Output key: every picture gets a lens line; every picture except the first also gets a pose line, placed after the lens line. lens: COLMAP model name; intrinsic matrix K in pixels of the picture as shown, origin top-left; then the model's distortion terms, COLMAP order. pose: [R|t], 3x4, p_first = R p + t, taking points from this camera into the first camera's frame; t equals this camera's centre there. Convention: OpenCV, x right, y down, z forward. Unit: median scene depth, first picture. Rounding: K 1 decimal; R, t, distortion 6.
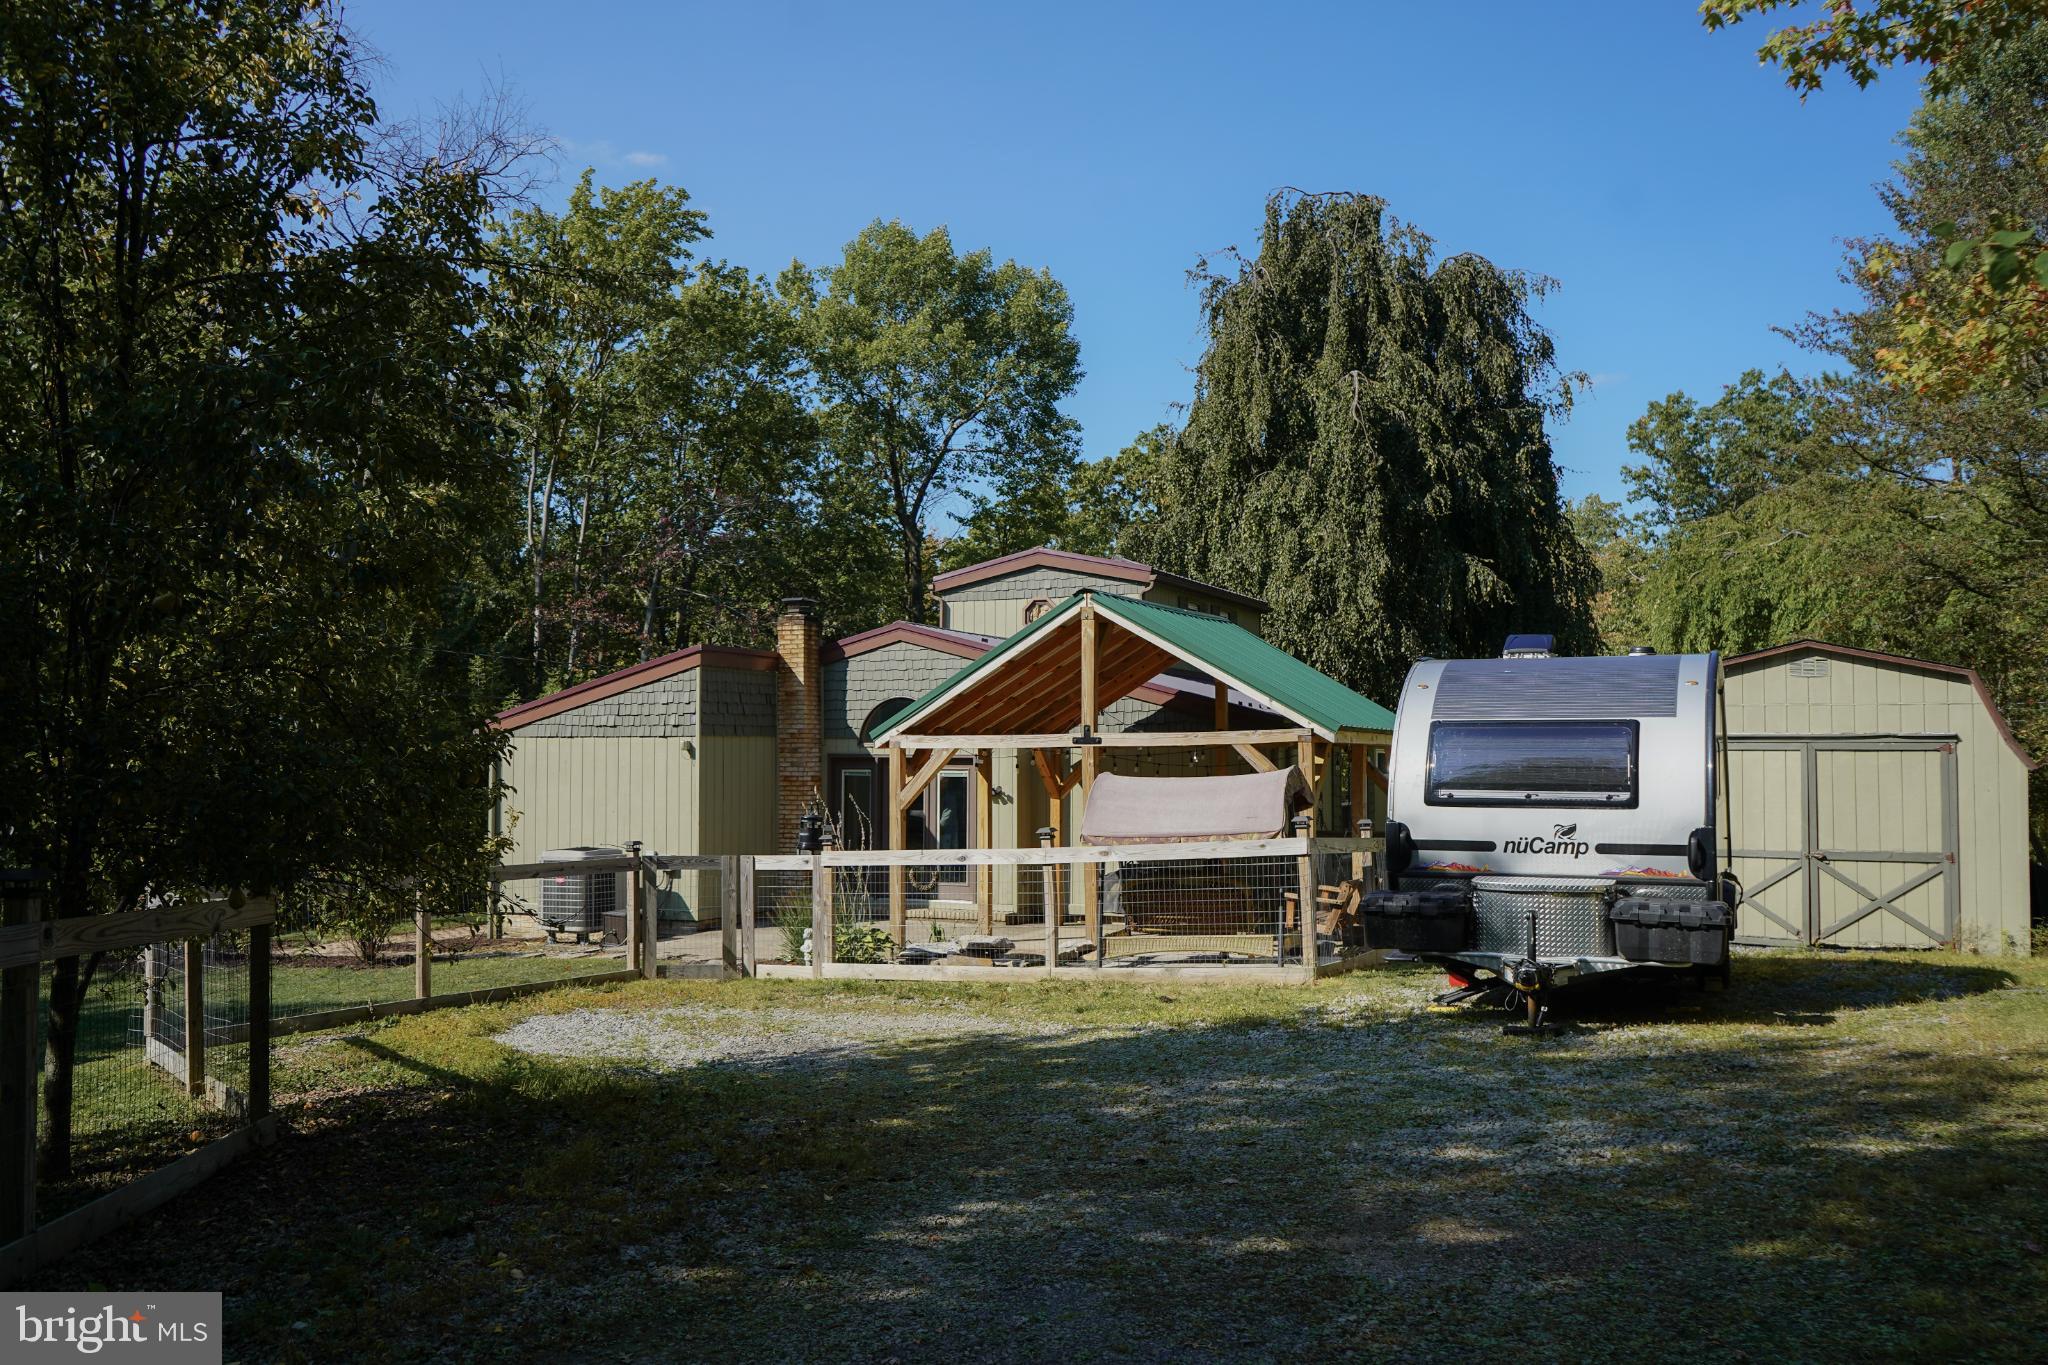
lens RADIAL K [[1646.5, 0, 1024.0], [0, 1646.5, 682.5], [0, 0, 1]] dist [-0.005193, -0.005255]
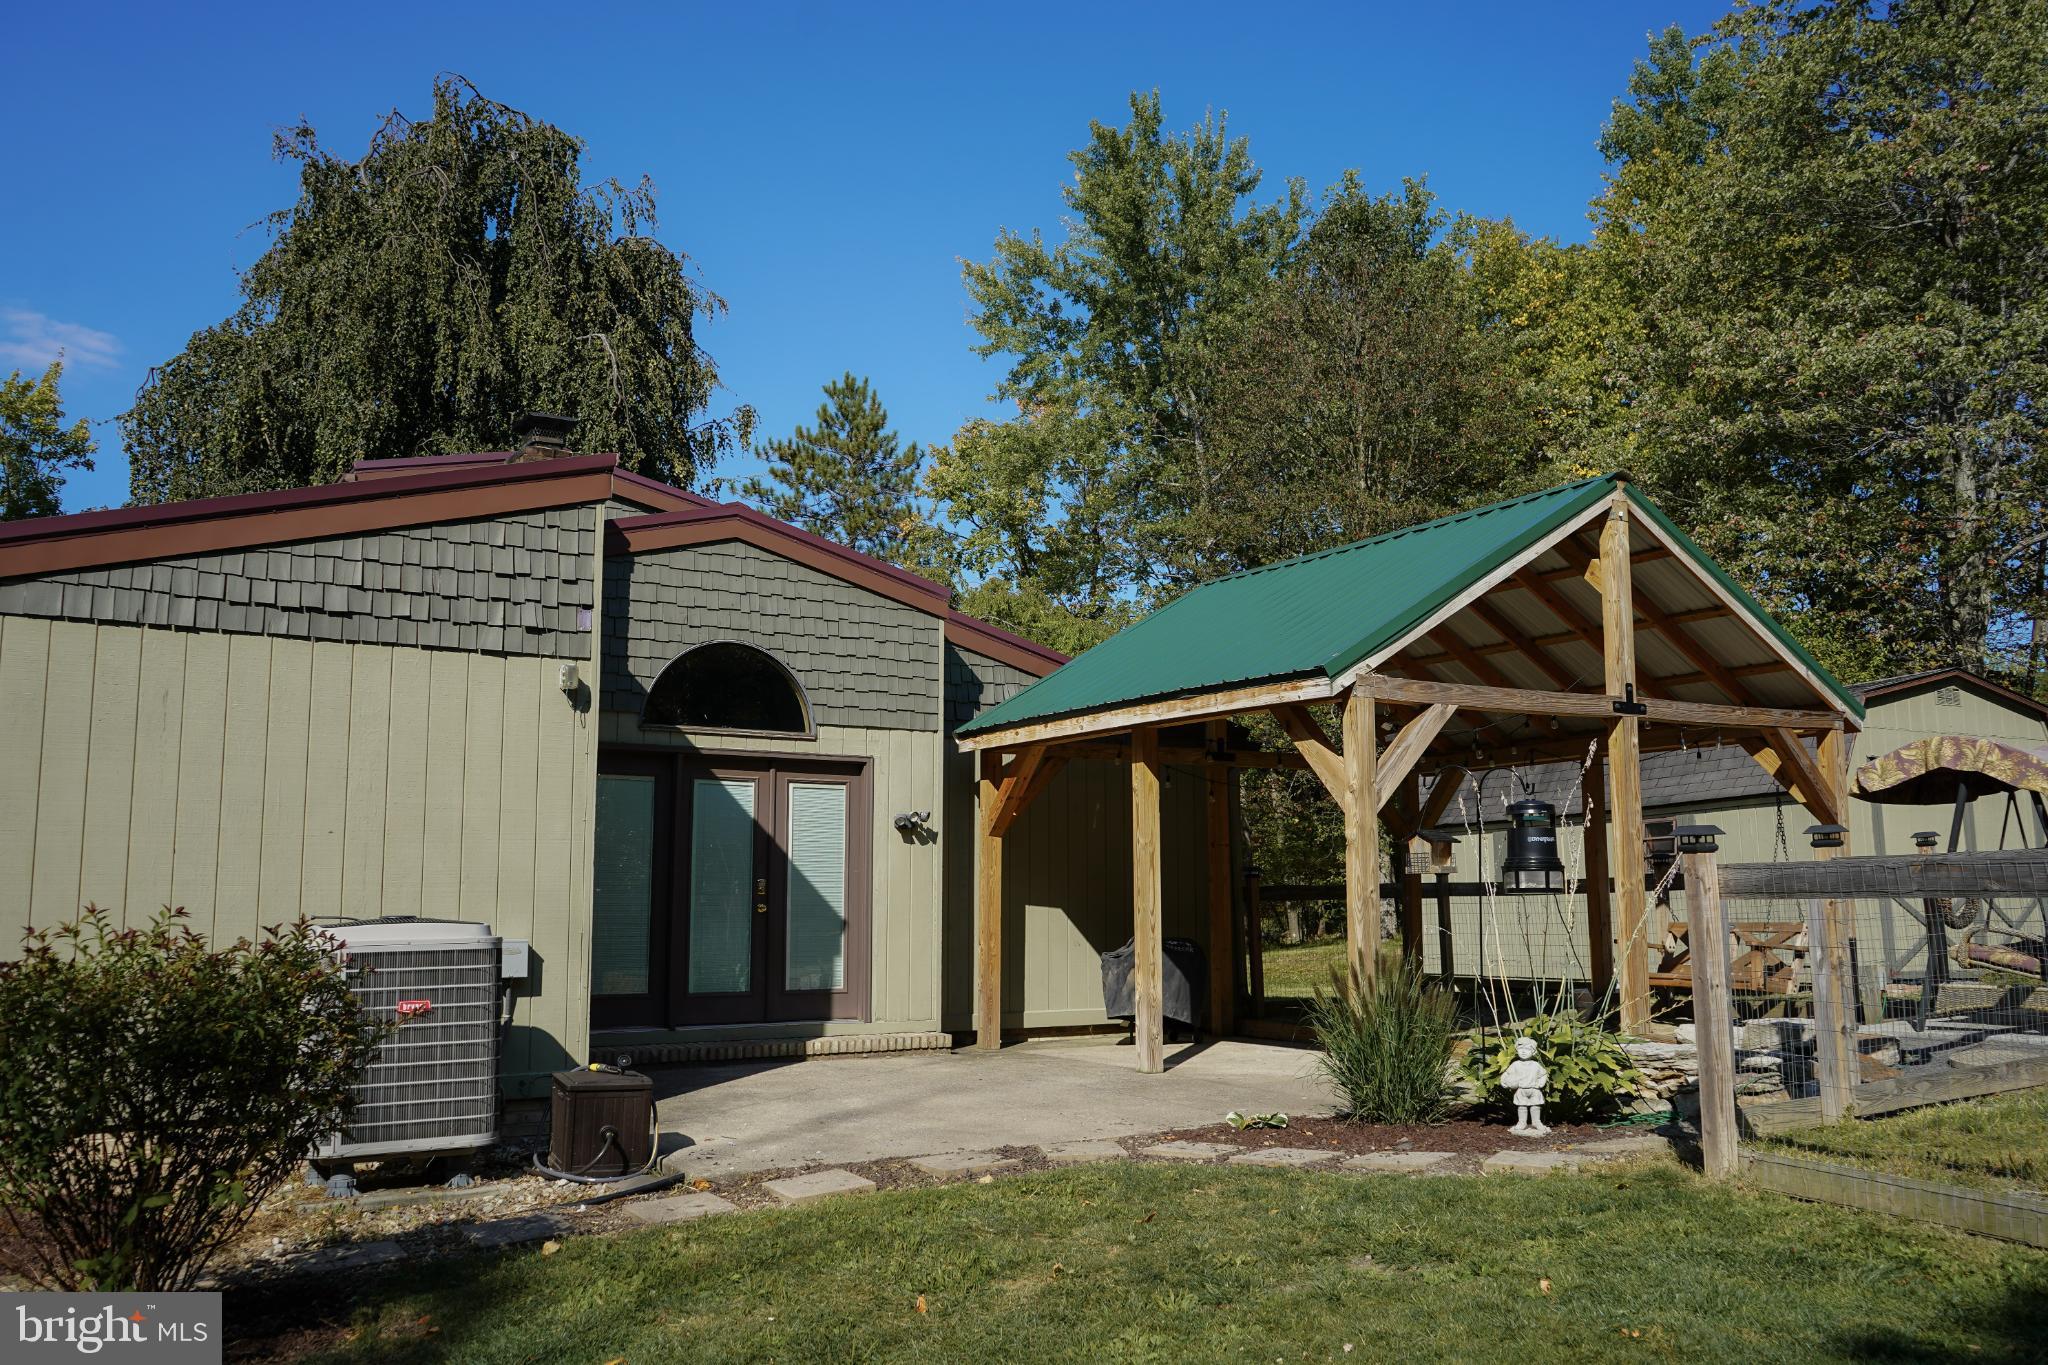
lens RADIAL K [[1632.3, 0, 1024.0], [0, 1632.3, 682.5], [0, 0, 1]] dist [-0.019136, -0.001964]
pose [[0.569267, 0.108510, 0.814961, -0.366711], [-0.035163, 0.993558, -0.107728, 0.061342], [-0.821400, 0.032669, 0.569415, 0.505401]]
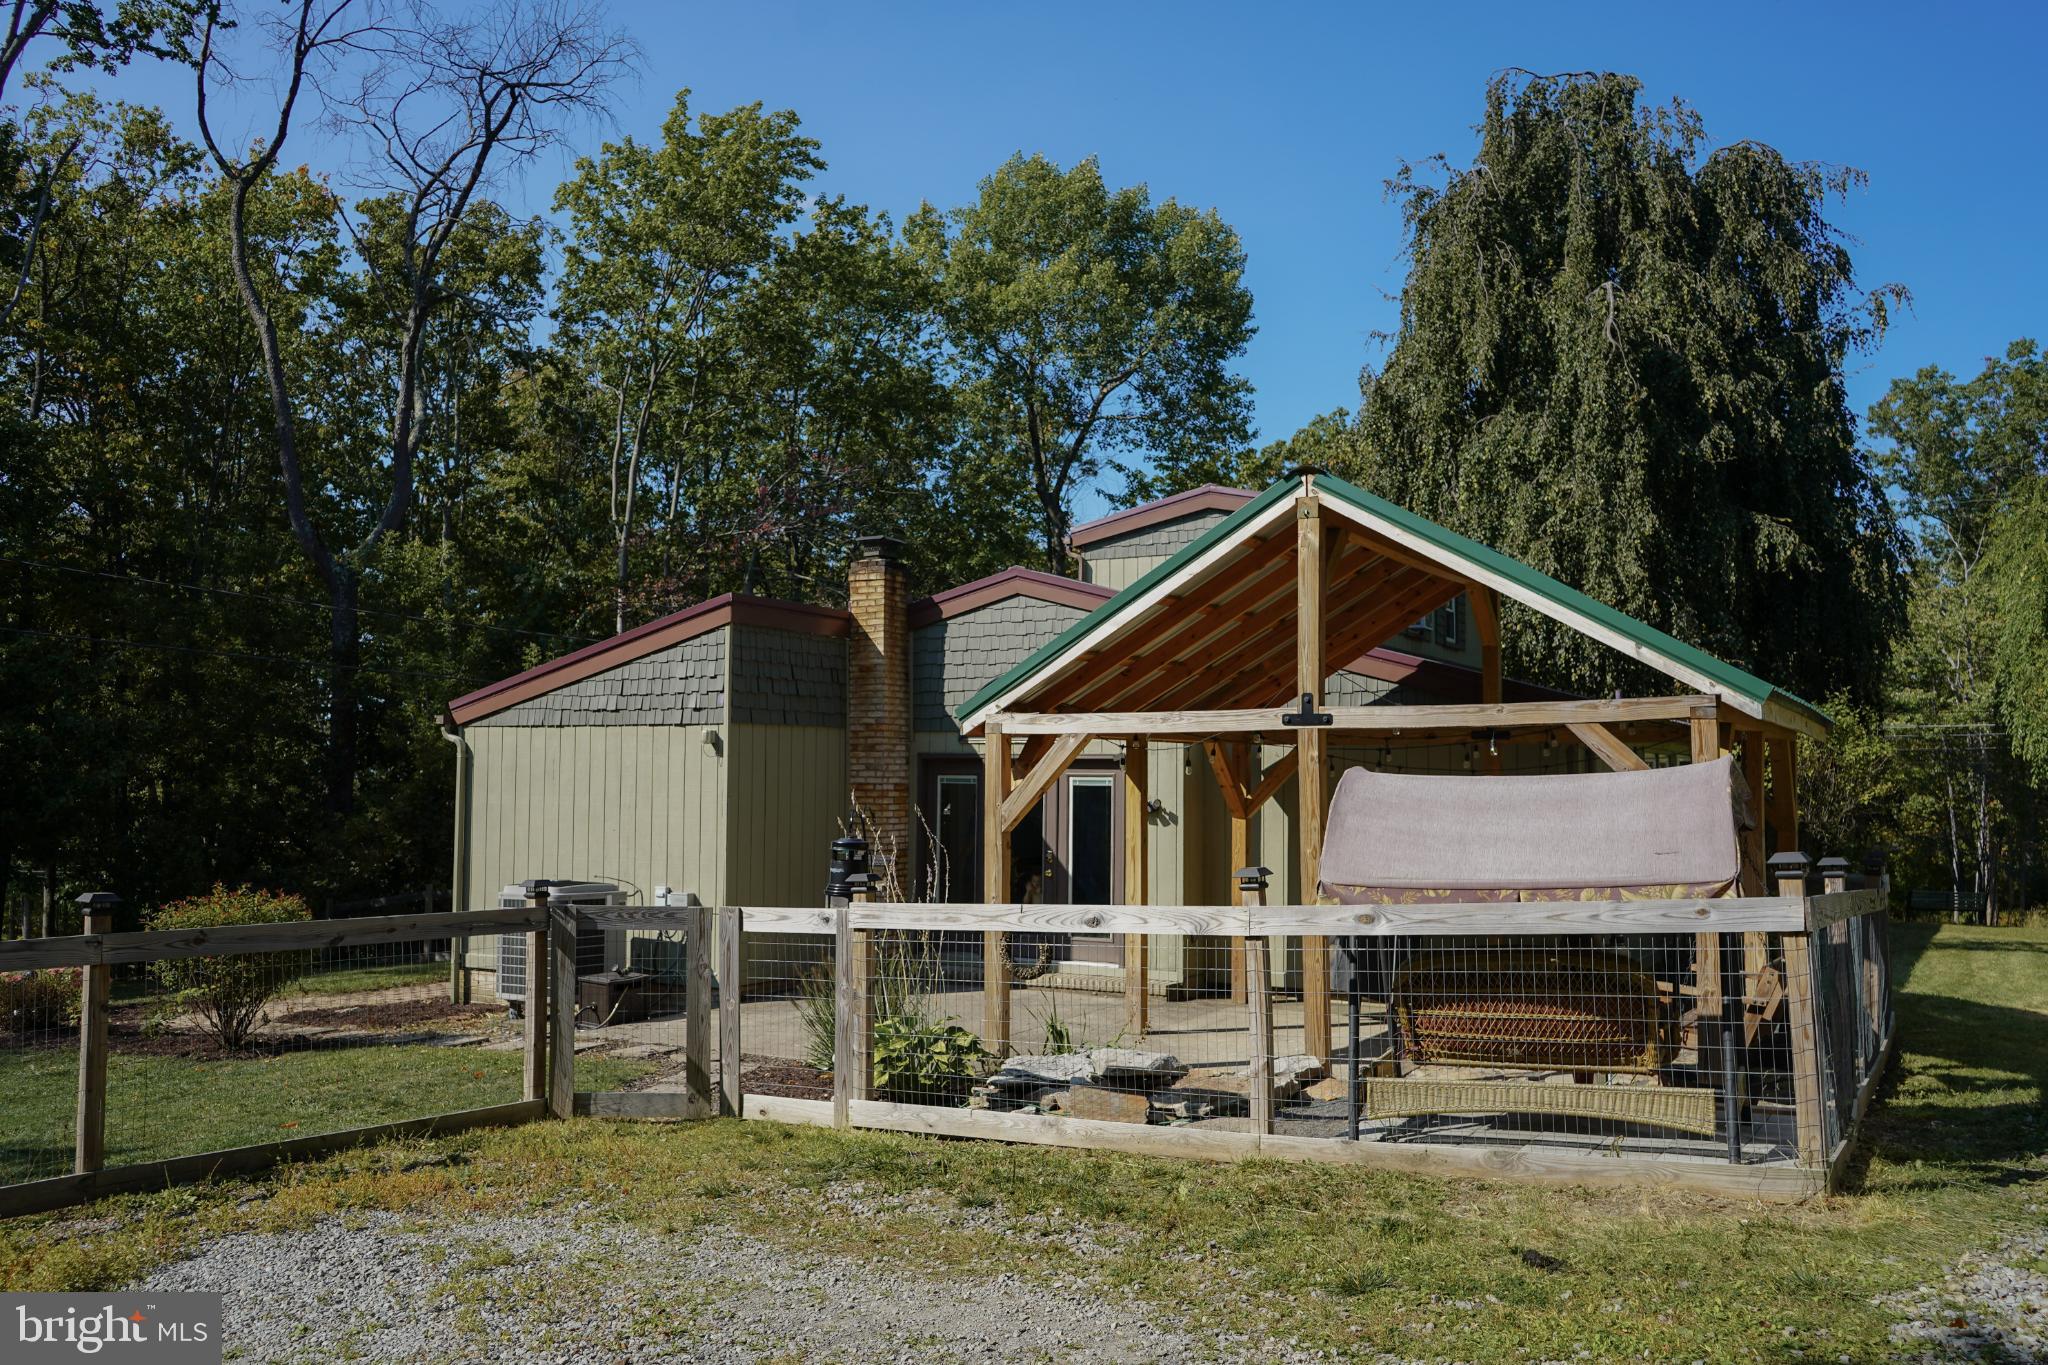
lens RADIAL K [[1638.5, 0, 1039.7], [0, 1638.5, 680.3], [0, 0, 1]] dist [-0.005012, 0.006876]
pose [[0.996363, 0.001977, -0.085184, -0.004761], [-0.003330, 0.999871, -0.015739, 0.018741], [0.085142, 0.015965, 0.996241, 0.241540]]
